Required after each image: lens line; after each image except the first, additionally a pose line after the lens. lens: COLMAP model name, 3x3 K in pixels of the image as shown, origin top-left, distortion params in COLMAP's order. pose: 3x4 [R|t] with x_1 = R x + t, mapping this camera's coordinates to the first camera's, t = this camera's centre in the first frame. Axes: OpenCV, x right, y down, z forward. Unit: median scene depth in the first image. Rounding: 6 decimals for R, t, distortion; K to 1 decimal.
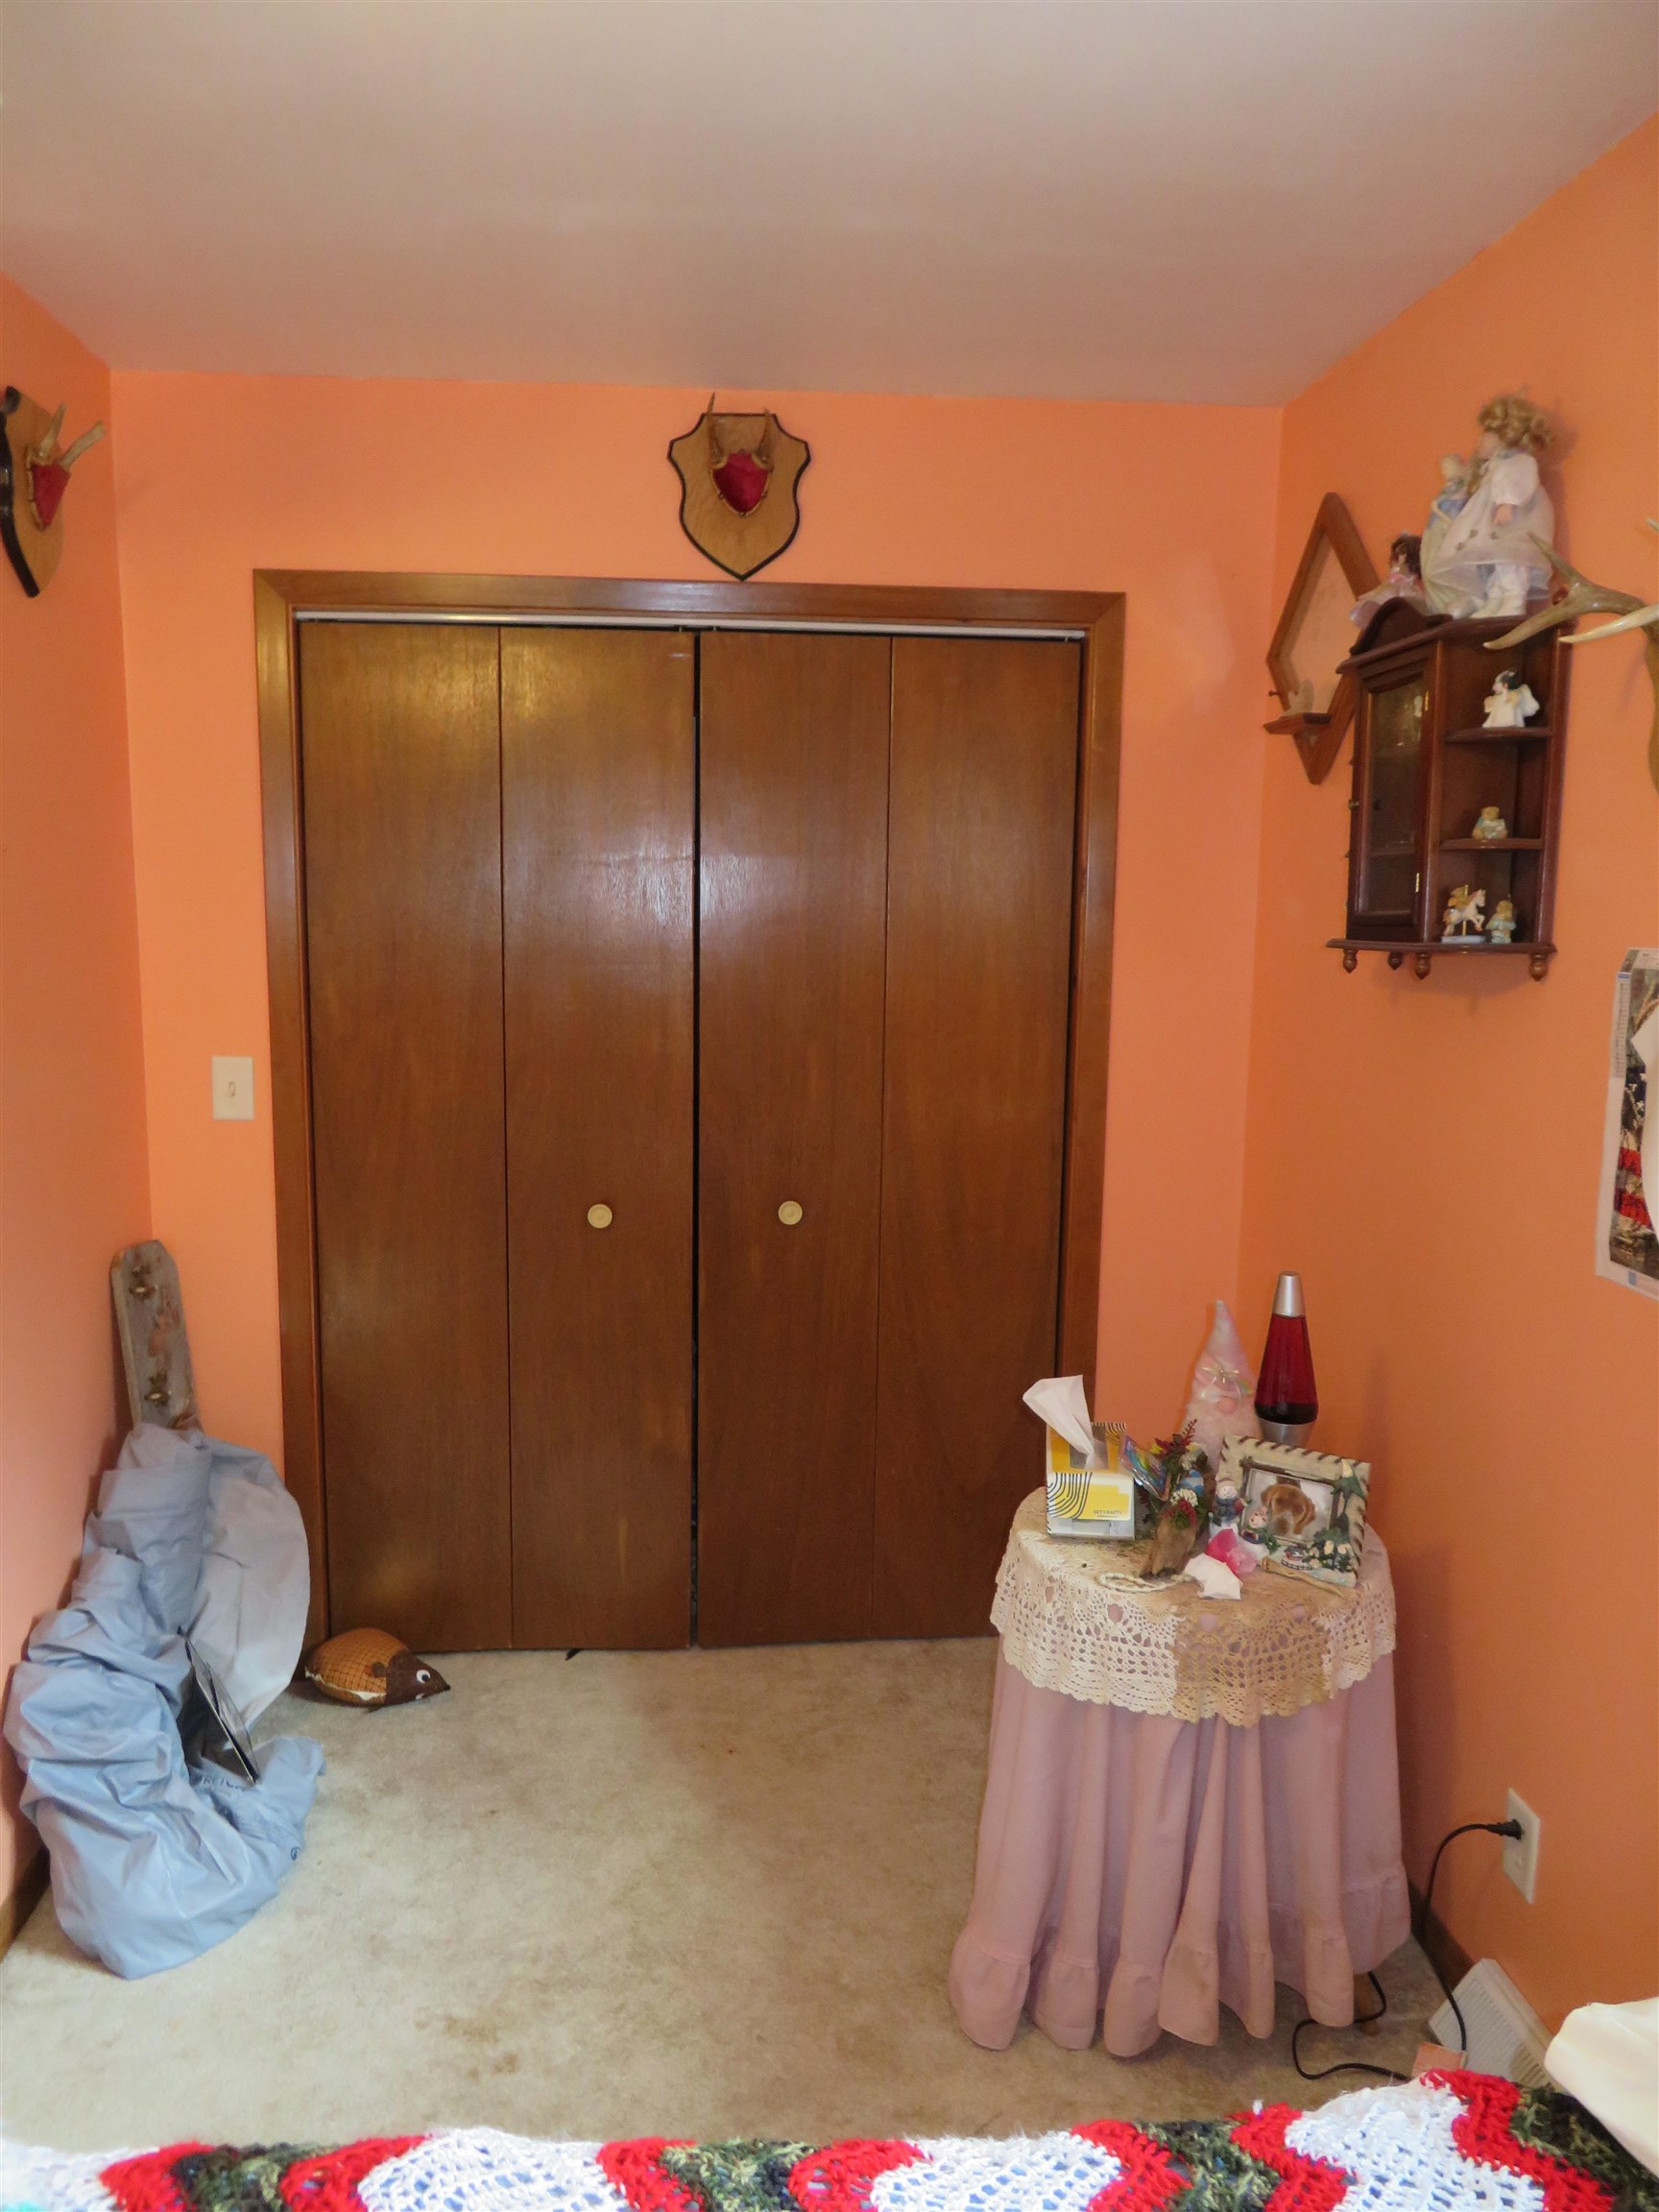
lens RADIAL K [[1585.4, 0, 829.3], [0, 1585.4, 1107.2], [0, 0, 1]] dist [-0.011498, 0.007052]
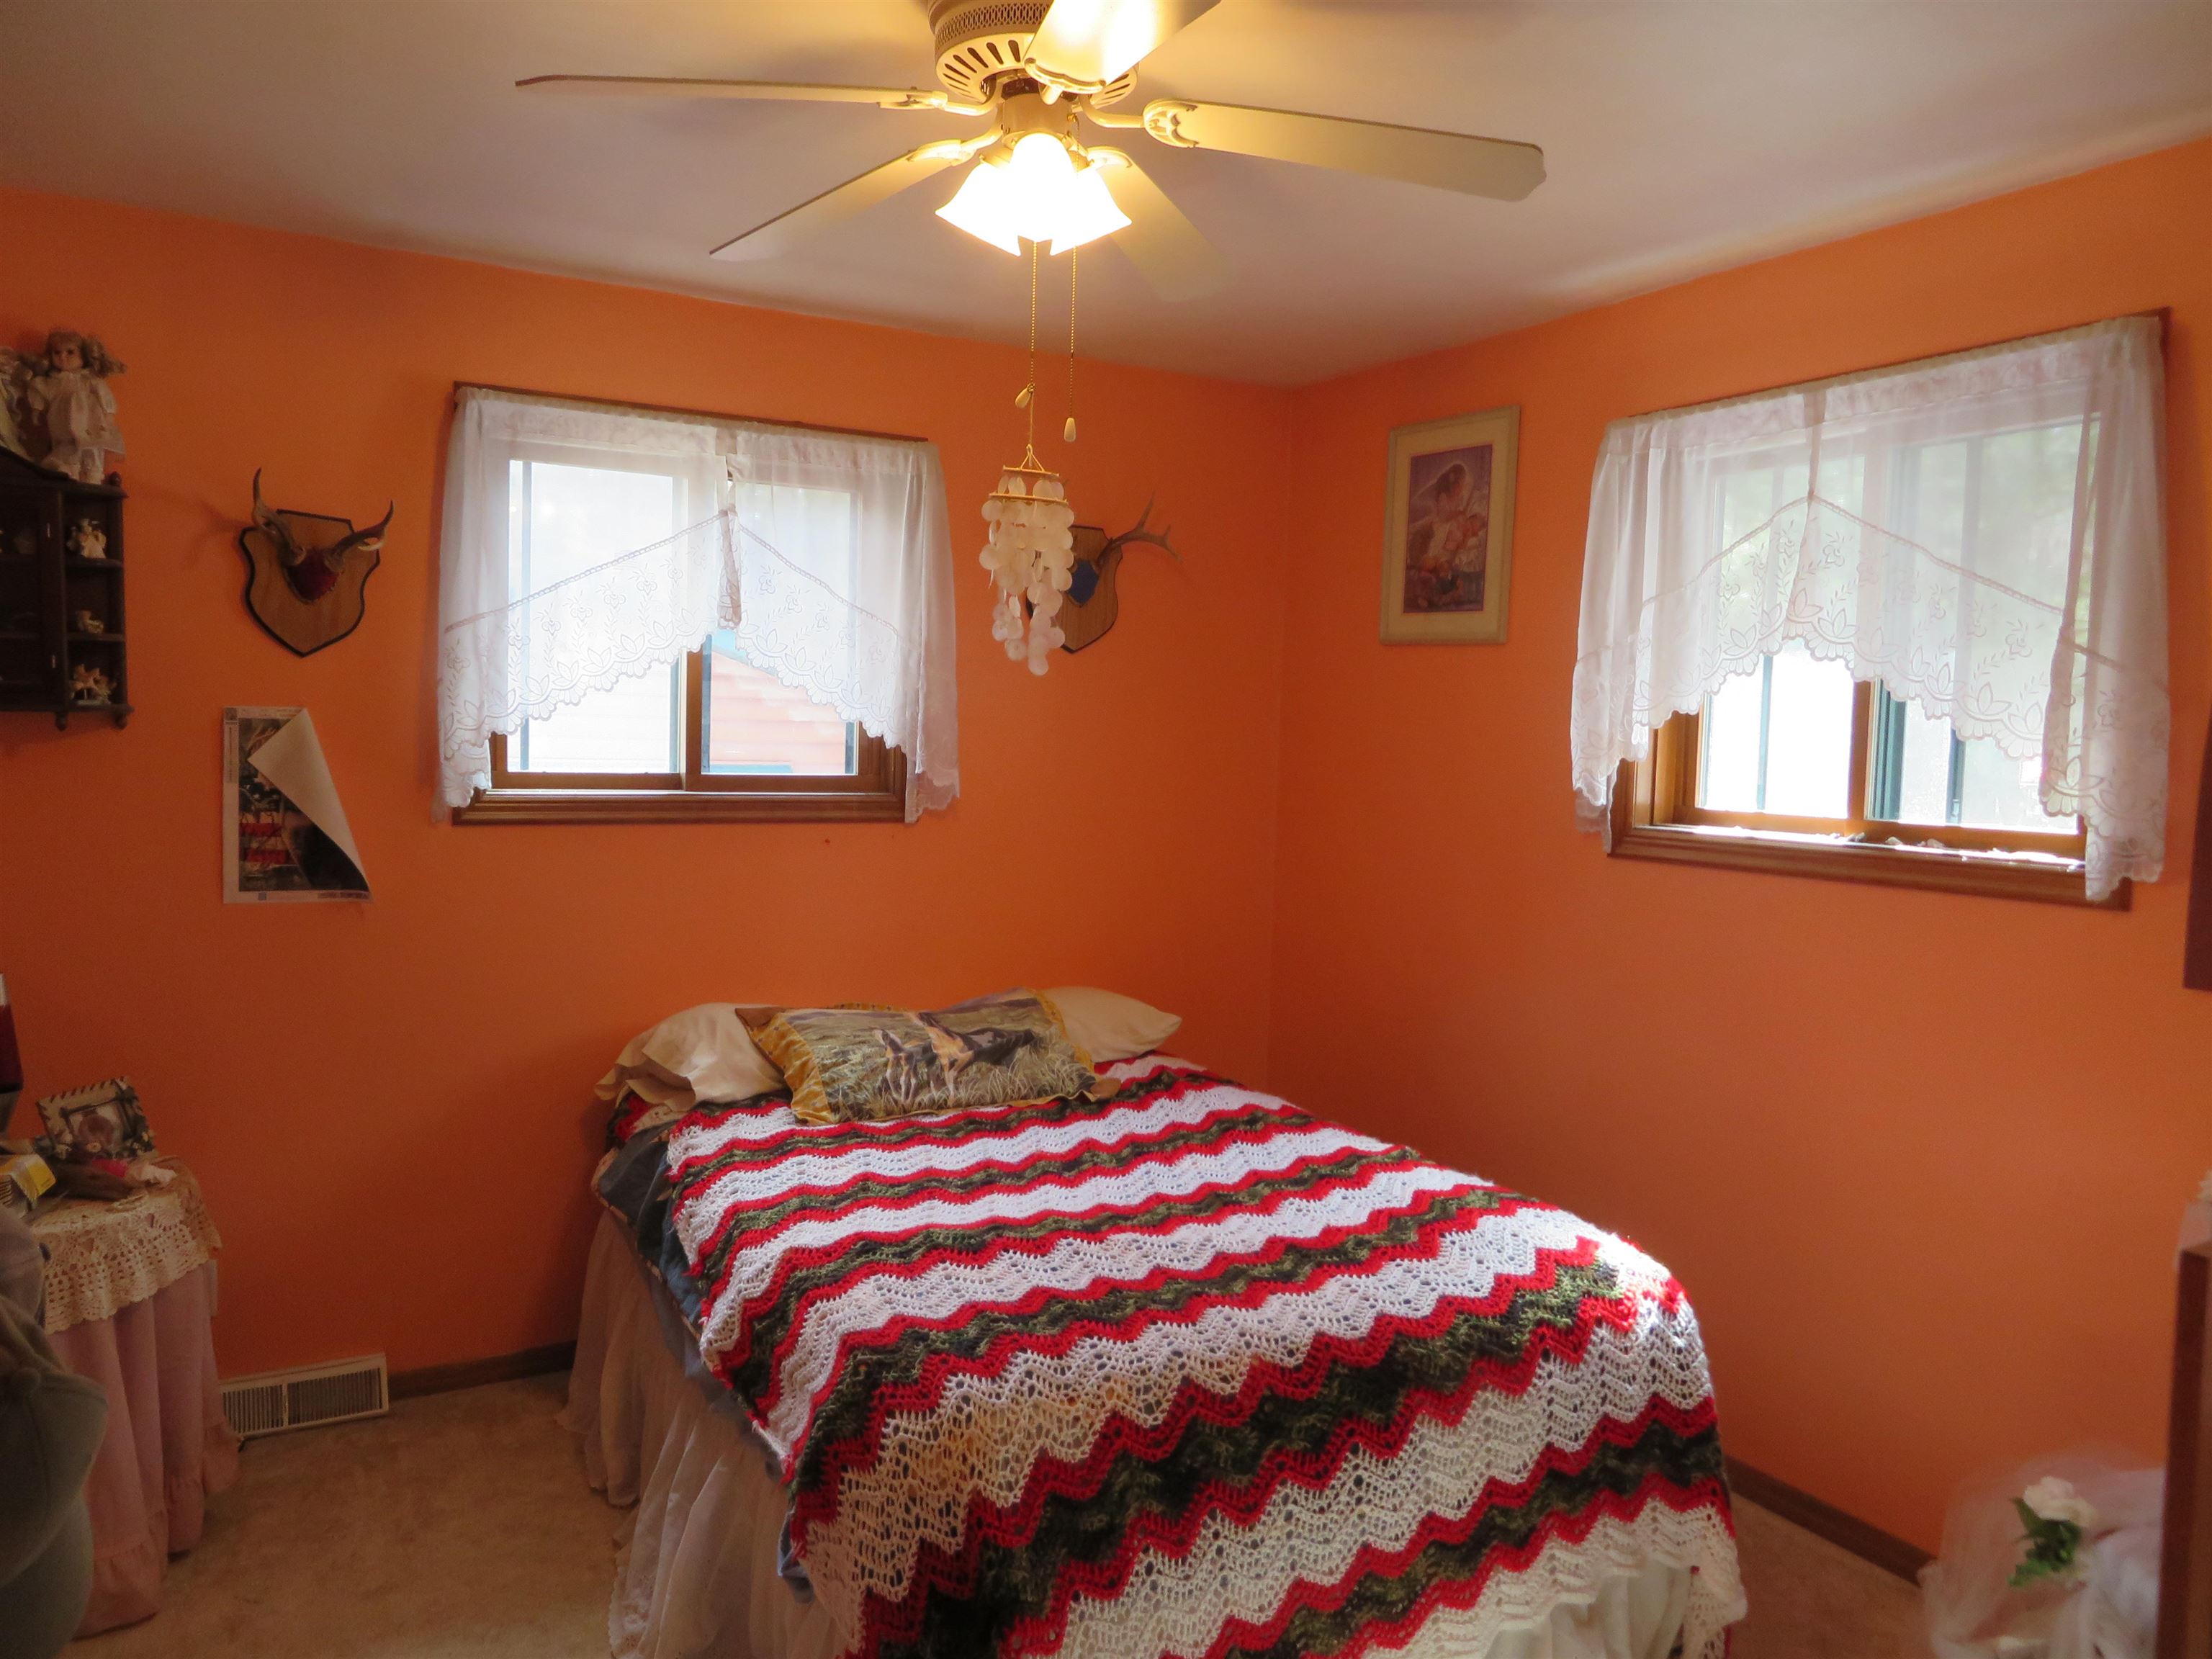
lens RADIAL K [[1585.4, 0, 1106.0], [0, 1585.4, 828.3], [0, 0, 1]] dist [-0.011498, 0.007052]
pose [[-0.411447, -0.072441, 0.908550, -1.295709], [0.099778, 0.987265, 0.123903, -0.079073], [-0.905956, 0.141633, -0.398979, 0.761862]]
